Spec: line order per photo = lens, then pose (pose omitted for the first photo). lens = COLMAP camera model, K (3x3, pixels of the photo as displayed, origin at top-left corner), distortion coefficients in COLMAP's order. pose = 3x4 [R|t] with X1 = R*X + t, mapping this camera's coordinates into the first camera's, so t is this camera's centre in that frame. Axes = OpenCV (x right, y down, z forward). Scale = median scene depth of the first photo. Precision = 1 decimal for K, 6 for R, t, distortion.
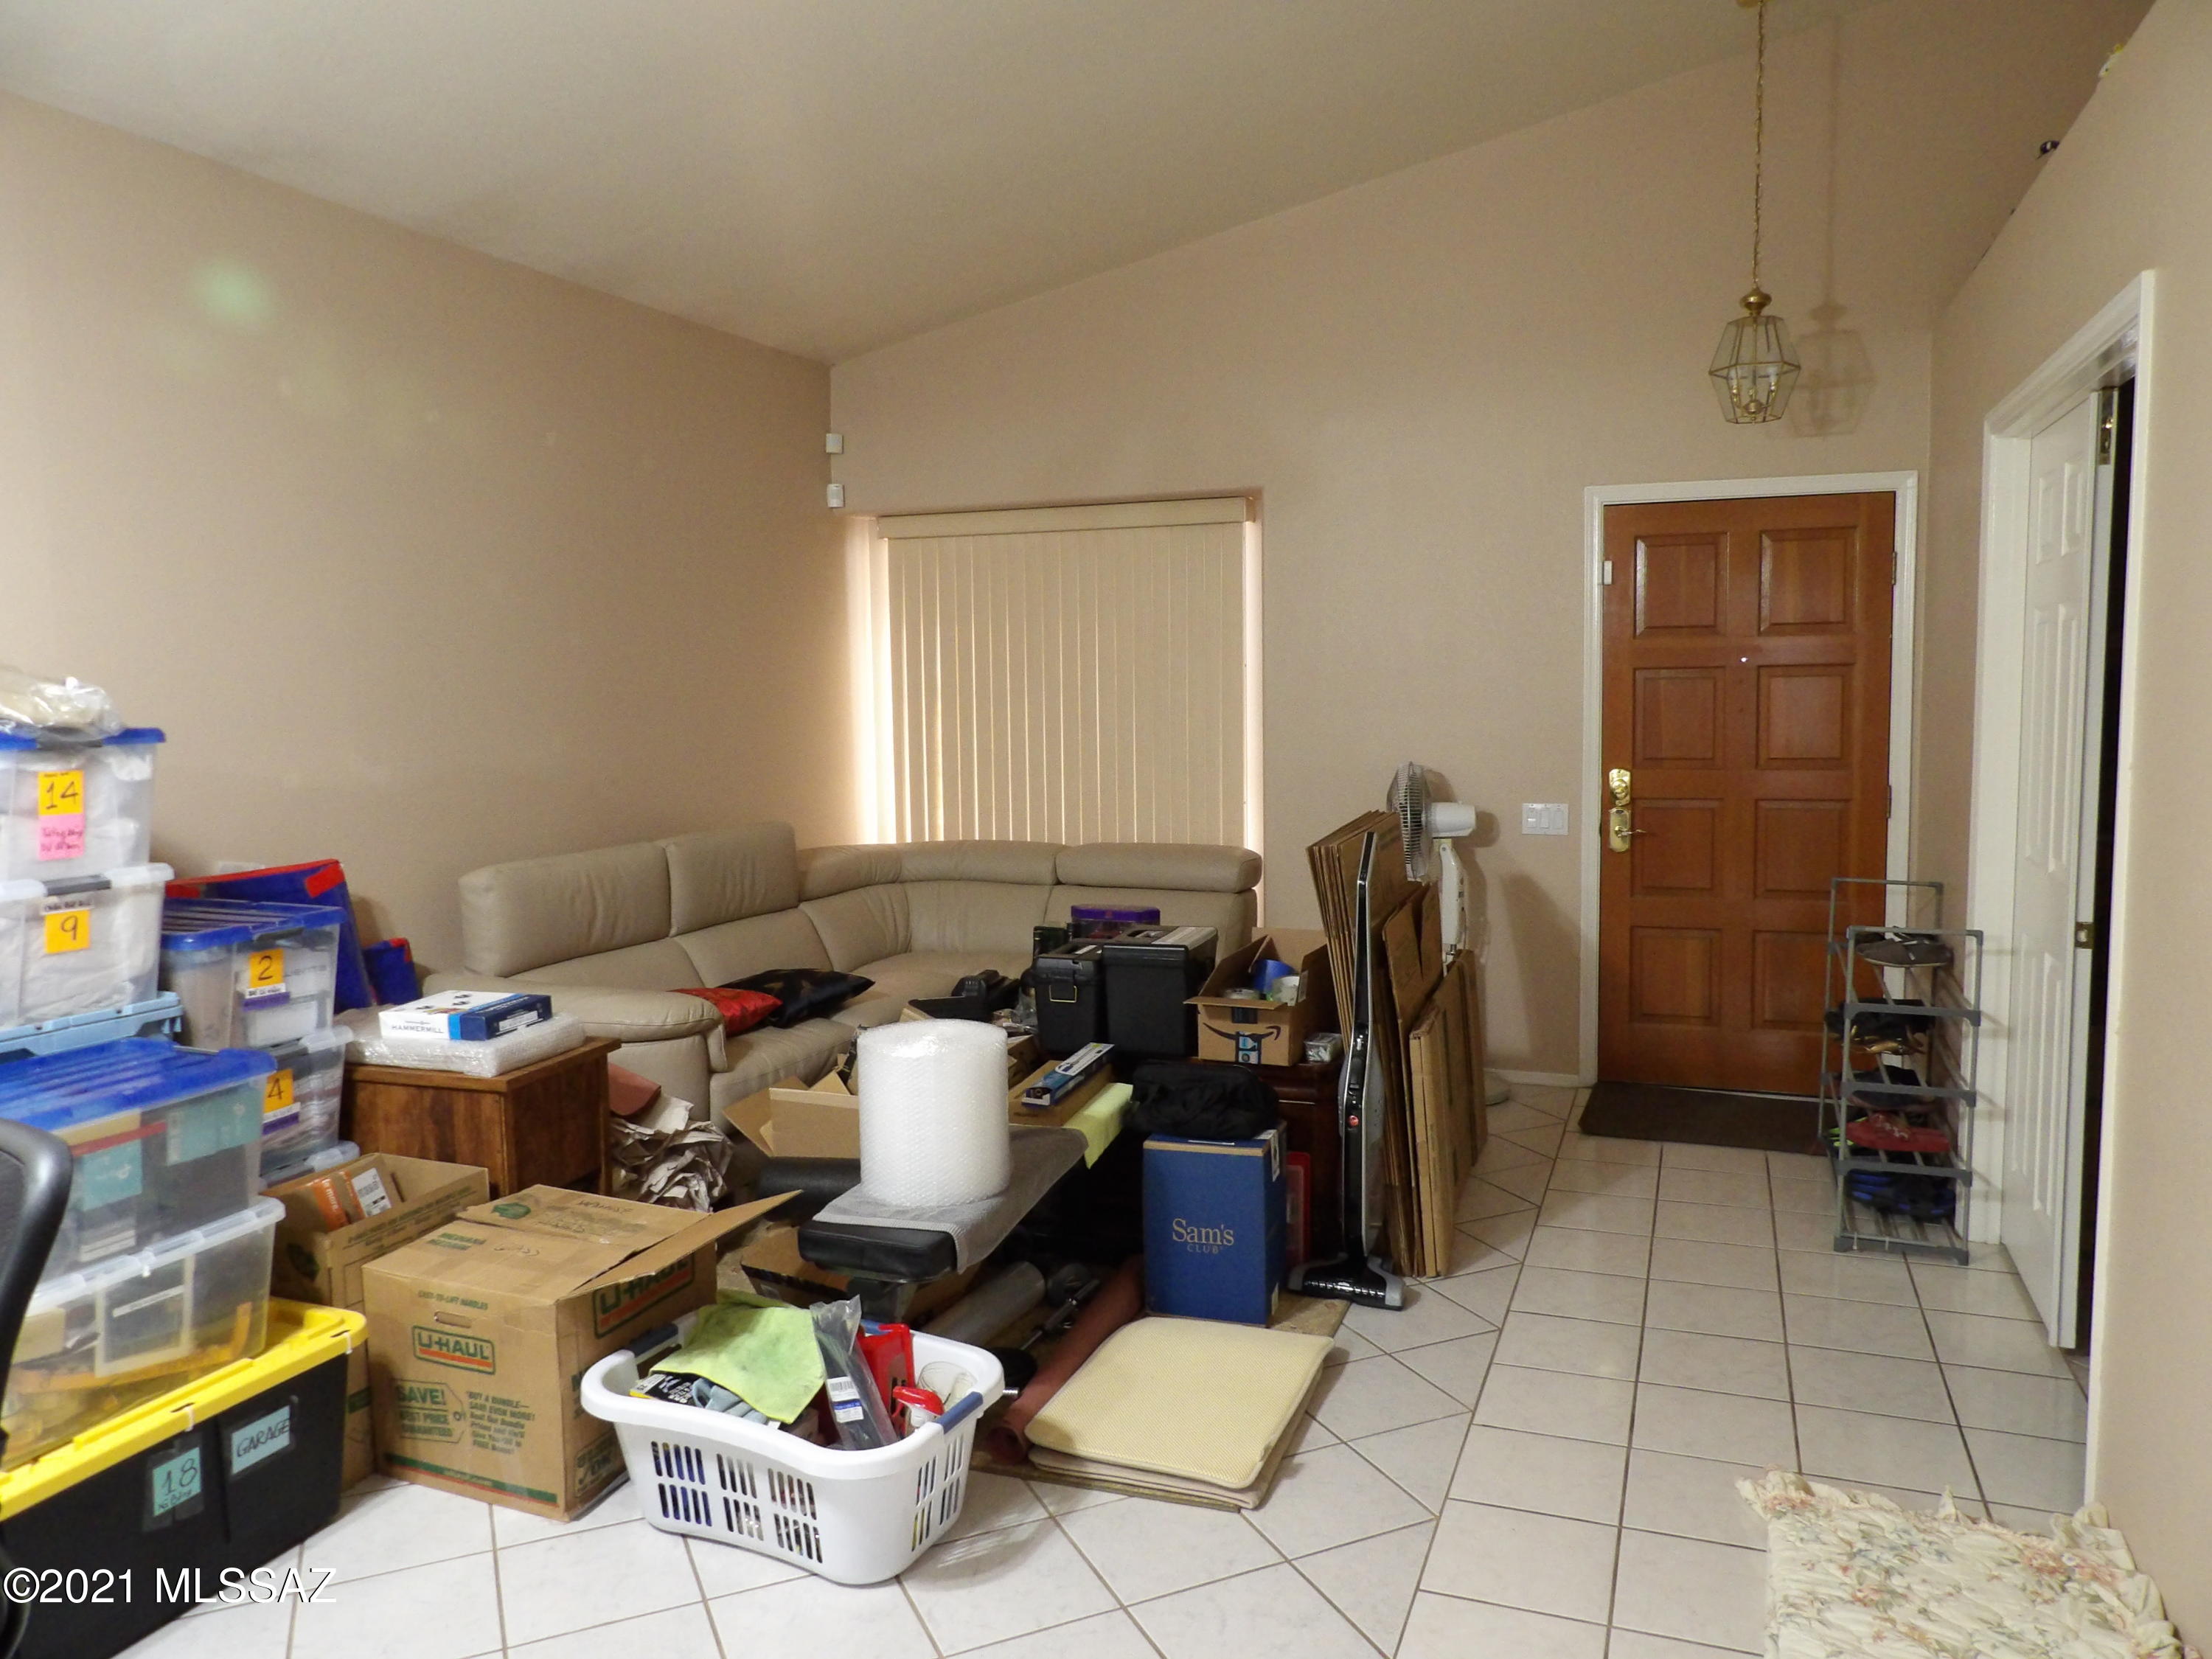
lens RADIAL K [[1577.4, 0, 1104.0], [0, 1577.4, 822.7], [0, 0, 1]] dist [-0.028705, 0.034716]
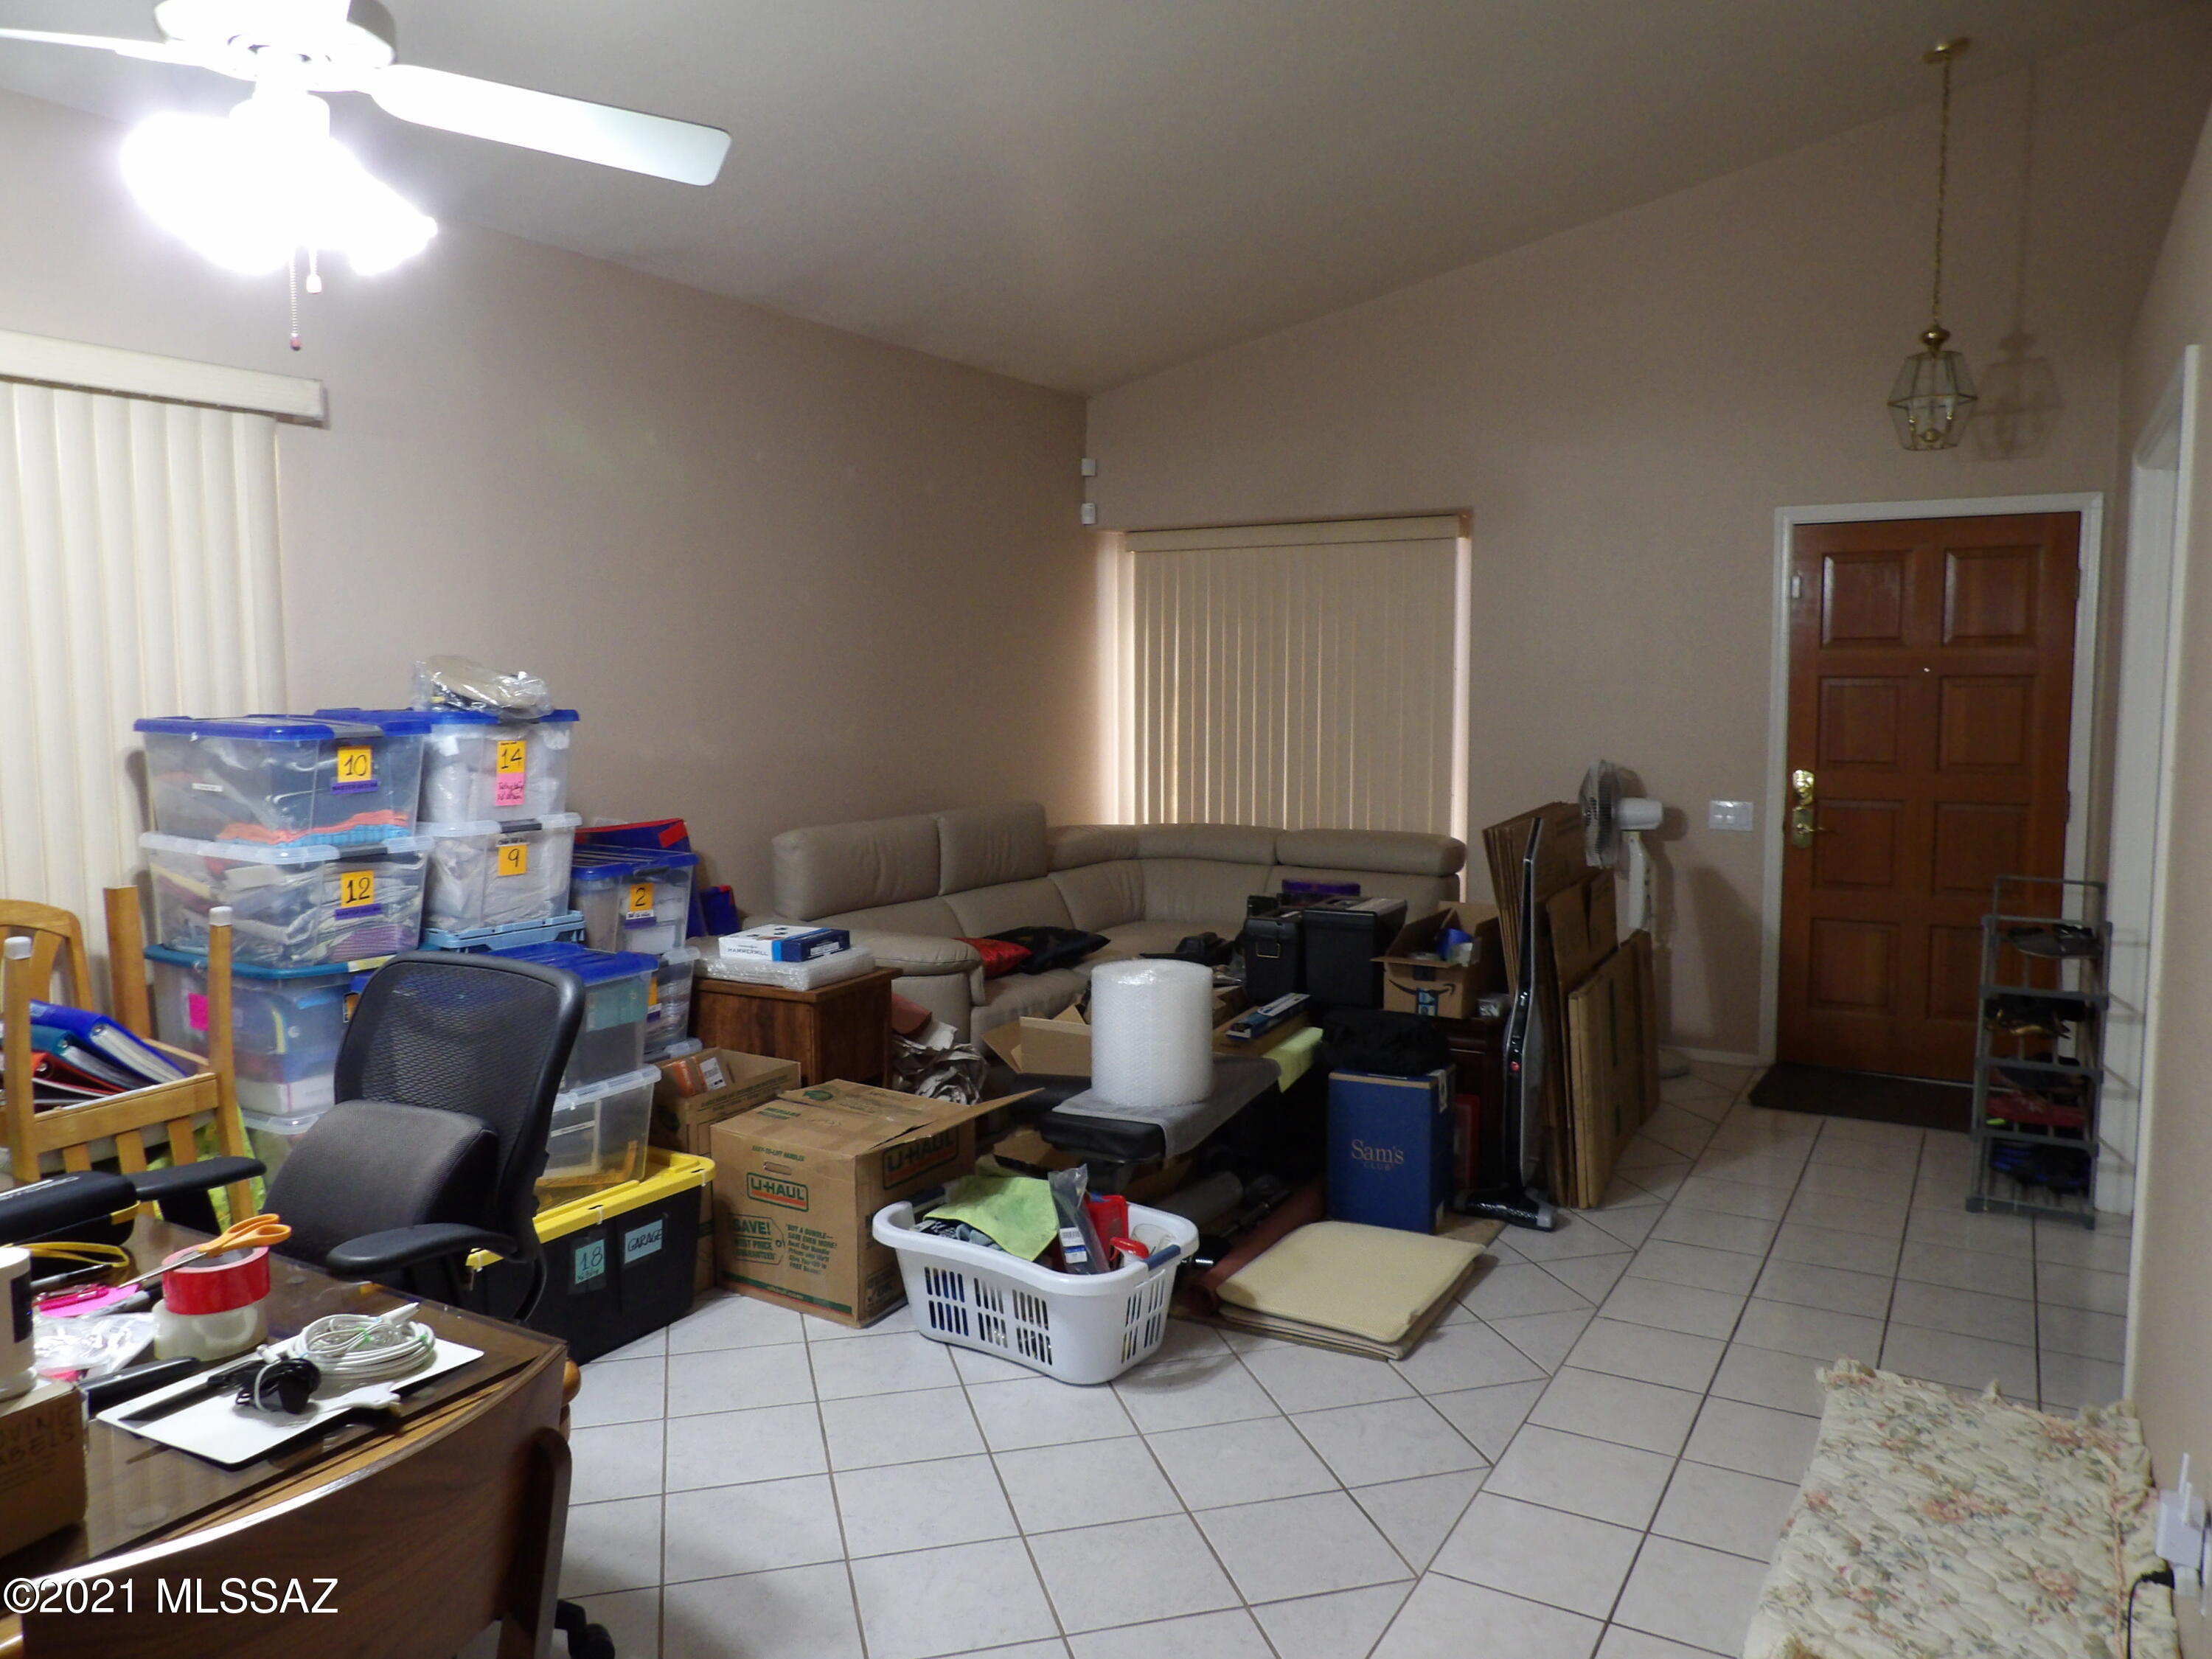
lens RADIAL K [[1577.4, 0, 1104.0], [0, 1577.4, 822.7], [0, 0, 1]] dist [-0.028705, 0.034716]
pose [[0.987456, 0.026412, -0.155672, 0.037736], [-0.026126, 0.999651, 0.003886, 0.014589], [0.155721, 0.000229, 0.987801, -0.196056]]
